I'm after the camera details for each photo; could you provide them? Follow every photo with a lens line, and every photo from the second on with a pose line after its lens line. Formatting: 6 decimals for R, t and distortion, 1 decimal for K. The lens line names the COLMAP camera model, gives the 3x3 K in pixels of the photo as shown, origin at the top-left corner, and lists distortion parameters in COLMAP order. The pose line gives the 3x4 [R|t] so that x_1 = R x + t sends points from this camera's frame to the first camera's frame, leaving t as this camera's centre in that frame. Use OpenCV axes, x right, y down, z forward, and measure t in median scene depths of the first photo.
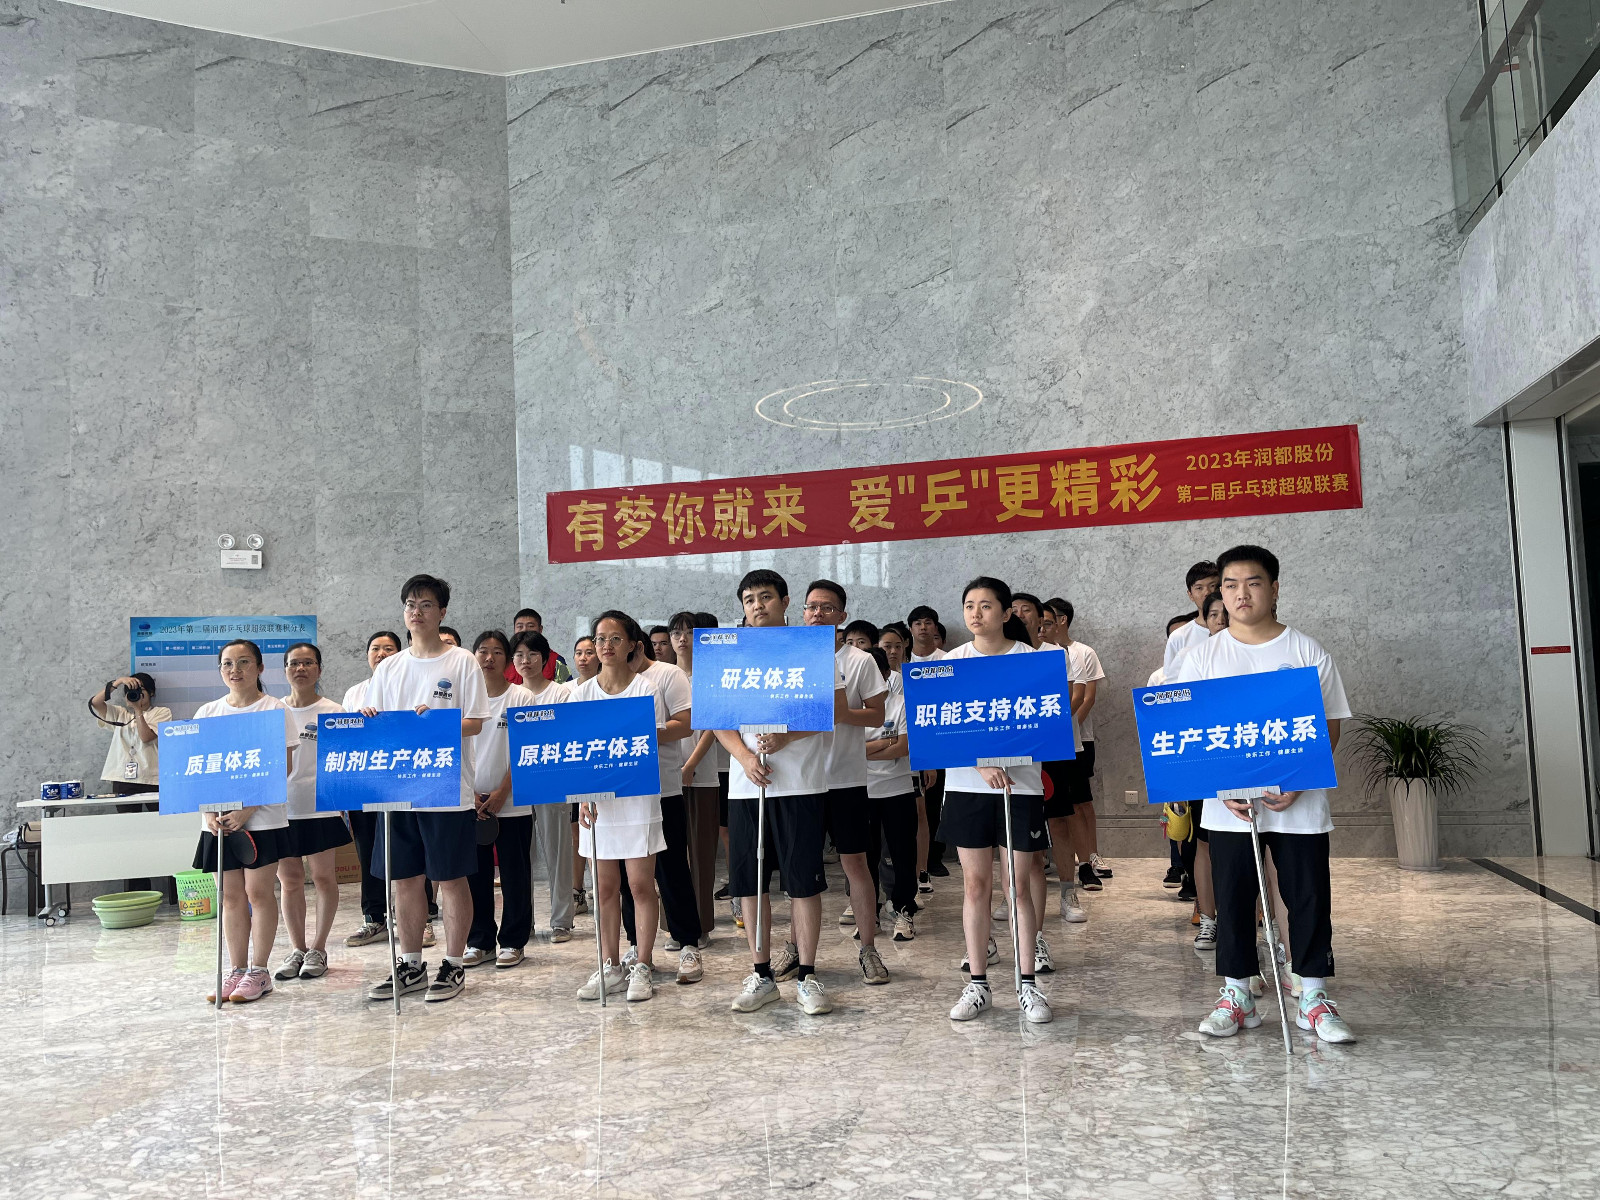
lens RADIAL K [[1212.0, 0, 807.4], [0, 1212.0, 608.7], [0, 0, 1]] dist [0.078796, -0.098224]
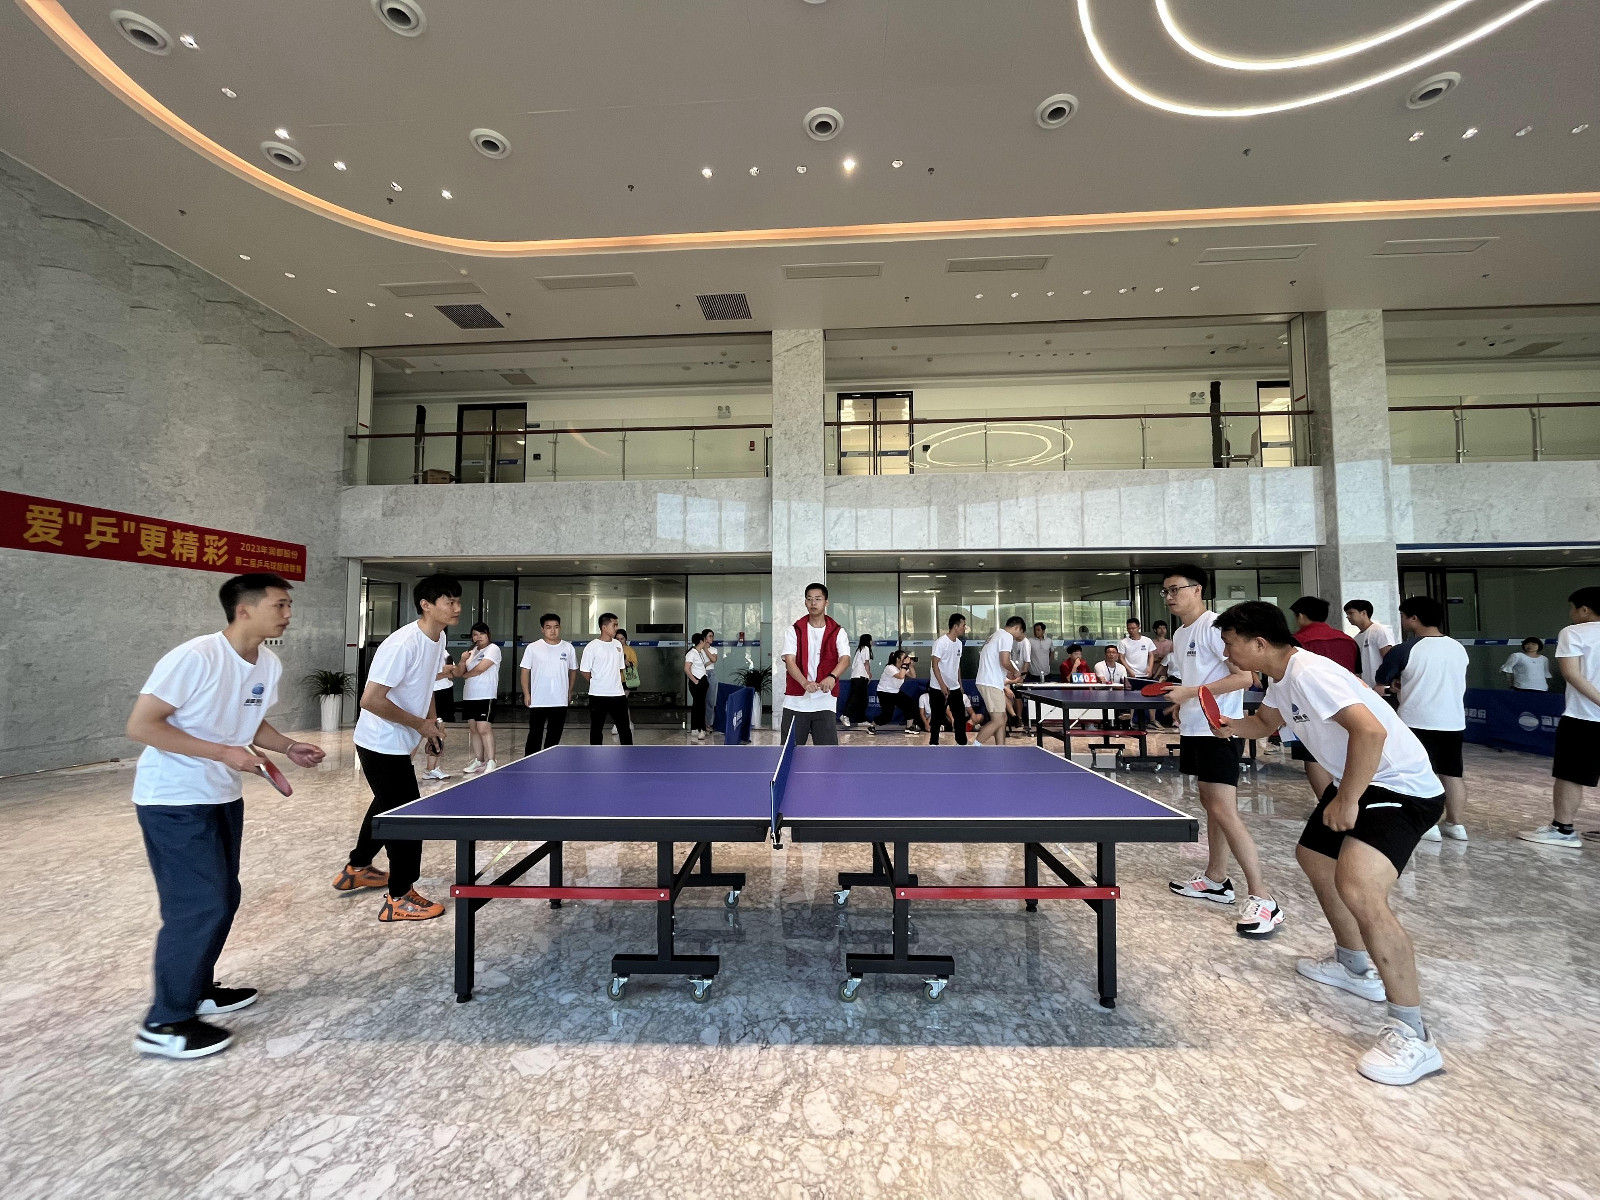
lens RADIAL K [[642.9, 0, 800.6], [0, 642.9, 605.6], [0, 0, 1]] dist [-0.003370, -0.000128]
pose [[-0.172182, 0.096476, 0.980329, -0.849689], [-0.061357, 0.992210, -0.108422, 0.035341], [-0.983152, -0.078818, -0.164921, 0.250169]]
